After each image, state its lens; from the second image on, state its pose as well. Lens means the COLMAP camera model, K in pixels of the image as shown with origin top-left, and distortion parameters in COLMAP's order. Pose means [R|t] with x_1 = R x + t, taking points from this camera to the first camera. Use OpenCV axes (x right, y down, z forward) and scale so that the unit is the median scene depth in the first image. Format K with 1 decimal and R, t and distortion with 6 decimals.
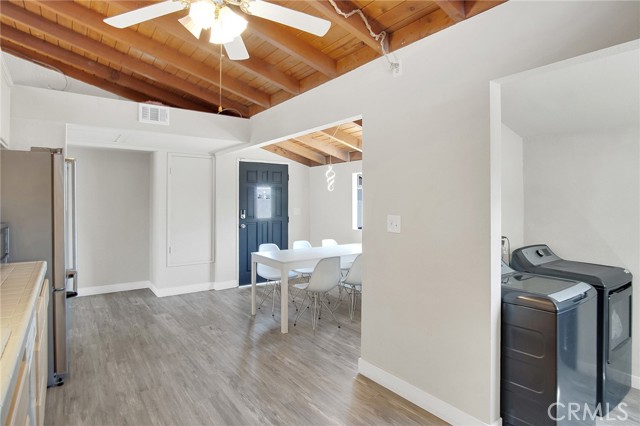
lens RADIAL K [[355.9, 0, 324.6], [0, 355.9, 200.2], [0, 0, 1]] dist [-0.021287, 0.001535]
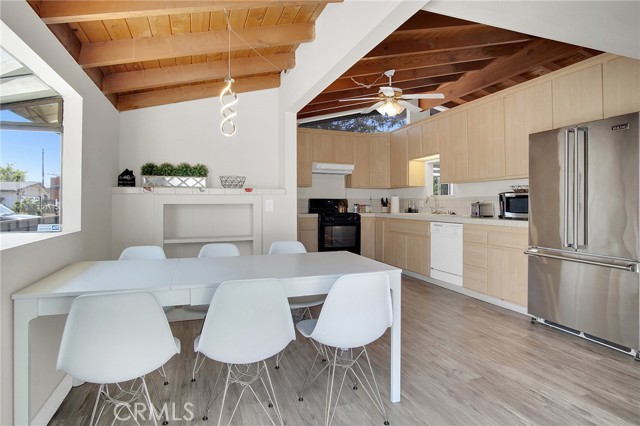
lens RADIAL K [[355.9, 0, 324.6], [0, 355.9, 200.2], [0, 0, 1]] dist [-0.021287, 0.001535]
pose [[-0.960066, 0.000082, 0.279775, -0.332370], [-0.003060, 0.999937, -0.010793, 0.090295], [-0.279758, -0.011218, -0.960005, 2.041413]]
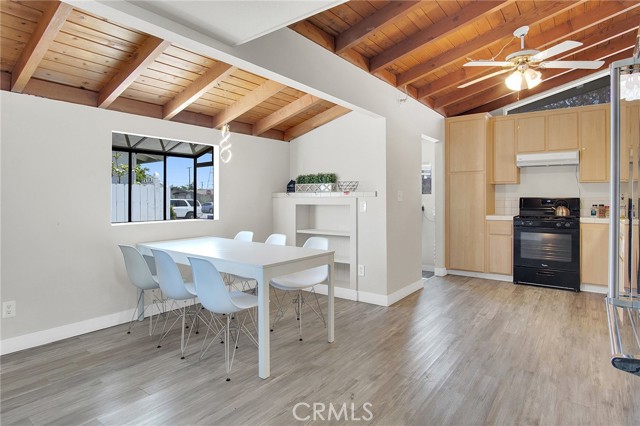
lens RADIAL K [[355.9, 0, 324.6], [0, 355.9, 200.2], [0, 0, 1]] dist [-0.021287, 0.001535]
pose [[-0.298579, -0.003538, 0.954378, -1.026438], [-0.002713, 0.999992, 0.002858, 0.068574], [-0.954381, -0.001735, -0.298587, 1.488303]]
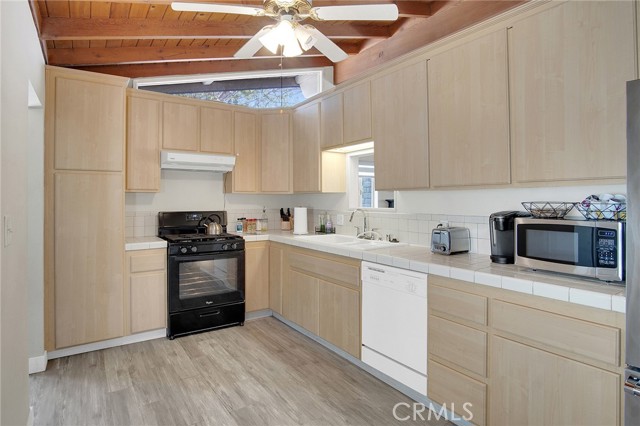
lens RADIAL K [[355.9, 0, 324.6], [0, 355.9, 200.2], [0, 0, 1]] dist [-0.021287, 0.001535]
pose [[-0.999535, 0.000789, 0.030484, -0.278905], [0.000825, 0.999999, 0.001173, 0.016742], [-0.030483, 0.001198, -0.999535, 1.275554]]
